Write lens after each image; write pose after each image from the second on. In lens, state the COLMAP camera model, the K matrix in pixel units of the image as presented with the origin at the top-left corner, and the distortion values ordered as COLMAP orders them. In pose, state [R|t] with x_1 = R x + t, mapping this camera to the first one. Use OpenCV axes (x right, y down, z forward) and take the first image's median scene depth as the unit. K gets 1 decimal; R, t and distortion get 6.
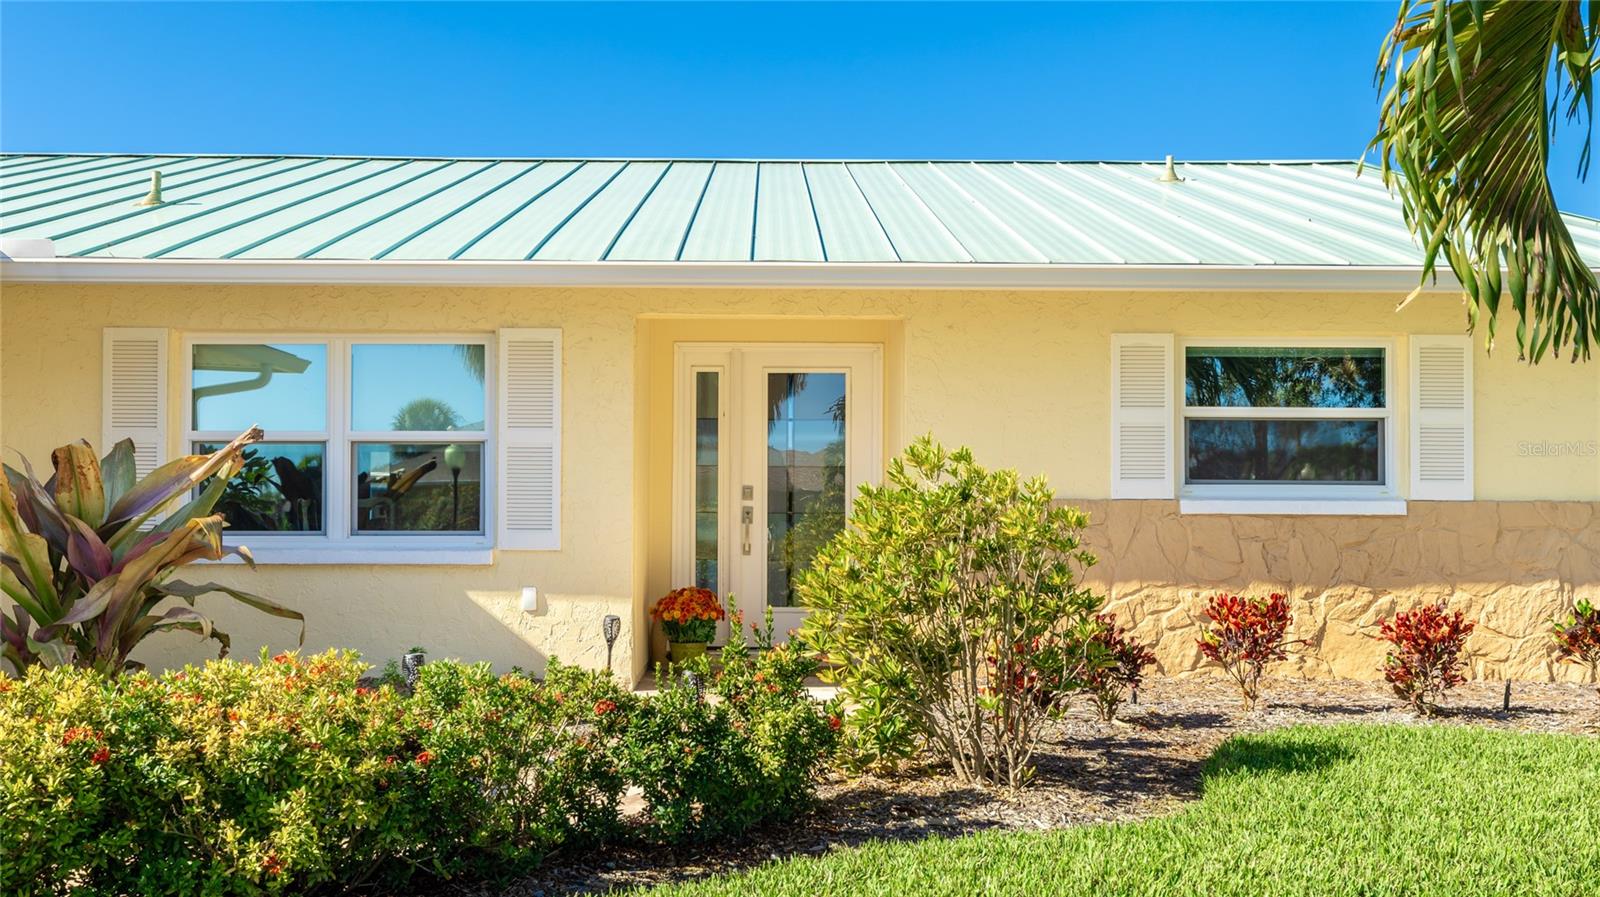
lens RADIAL K [[1572.5, 0, 799.6], [0, 1572.5, 443.2], [0, 0, 1]] dist [-0.002526, 0.000000]
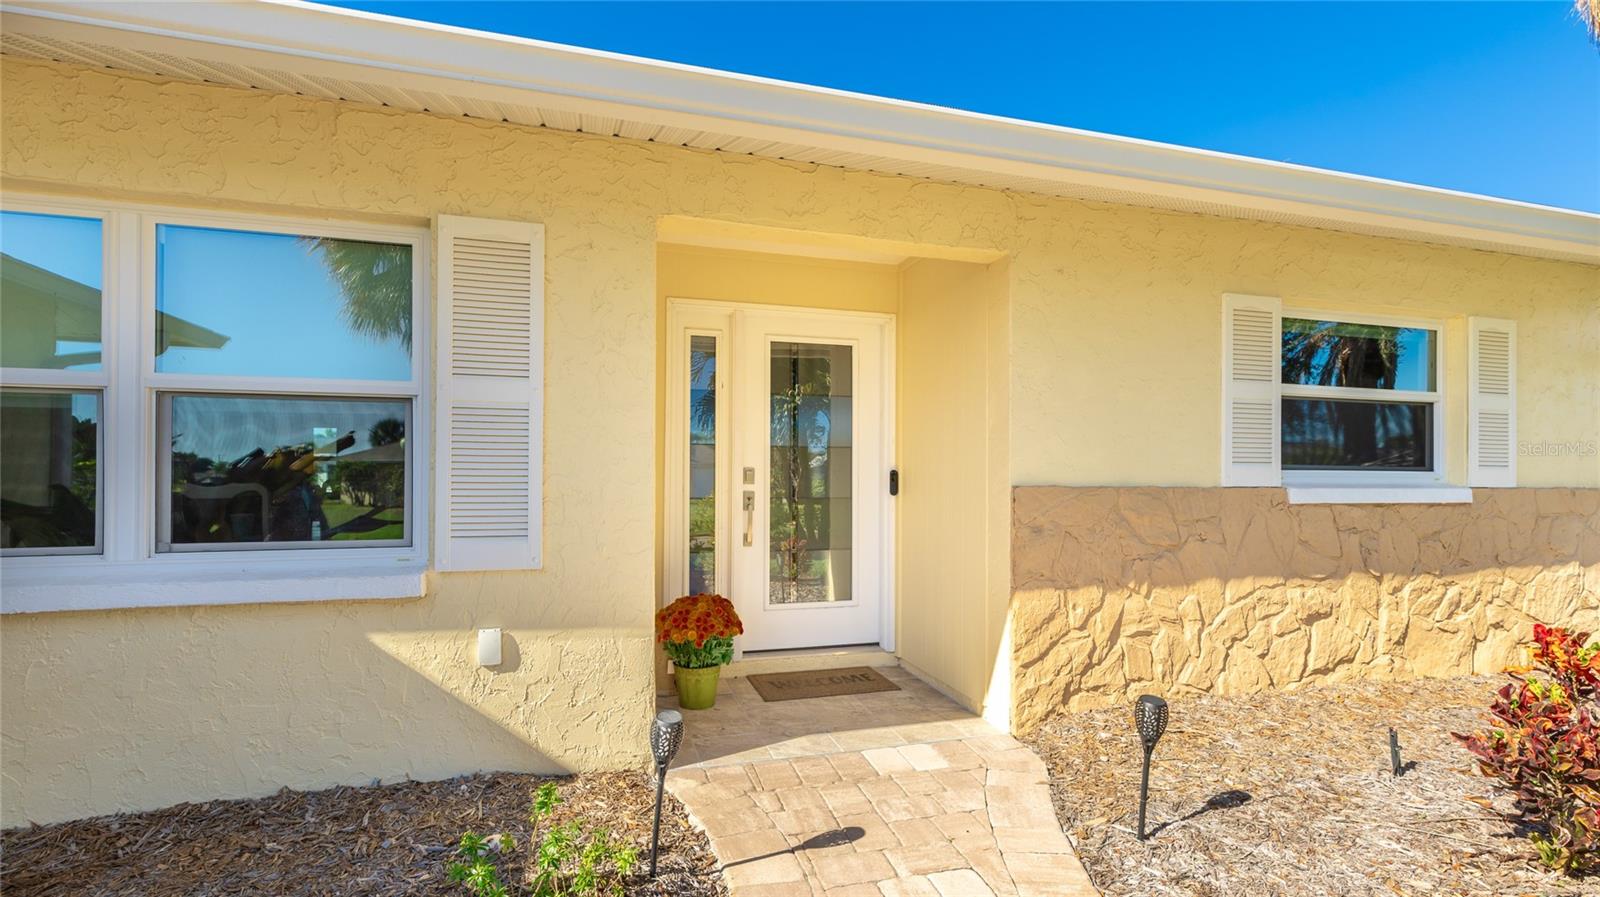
lens RADIAL K [[716.5, 0, 799.5], [0, 716.5, 463.4], [0, 0, 1]] dist [0.003379, -0.000199]
pose [[0.962951, 0.005510, 0.269619, -0.129314], [-0.013122, 0.999564, 0.026437, 0.015408], [-0.269356, -0.028995, 0.962604, 0.686940]]
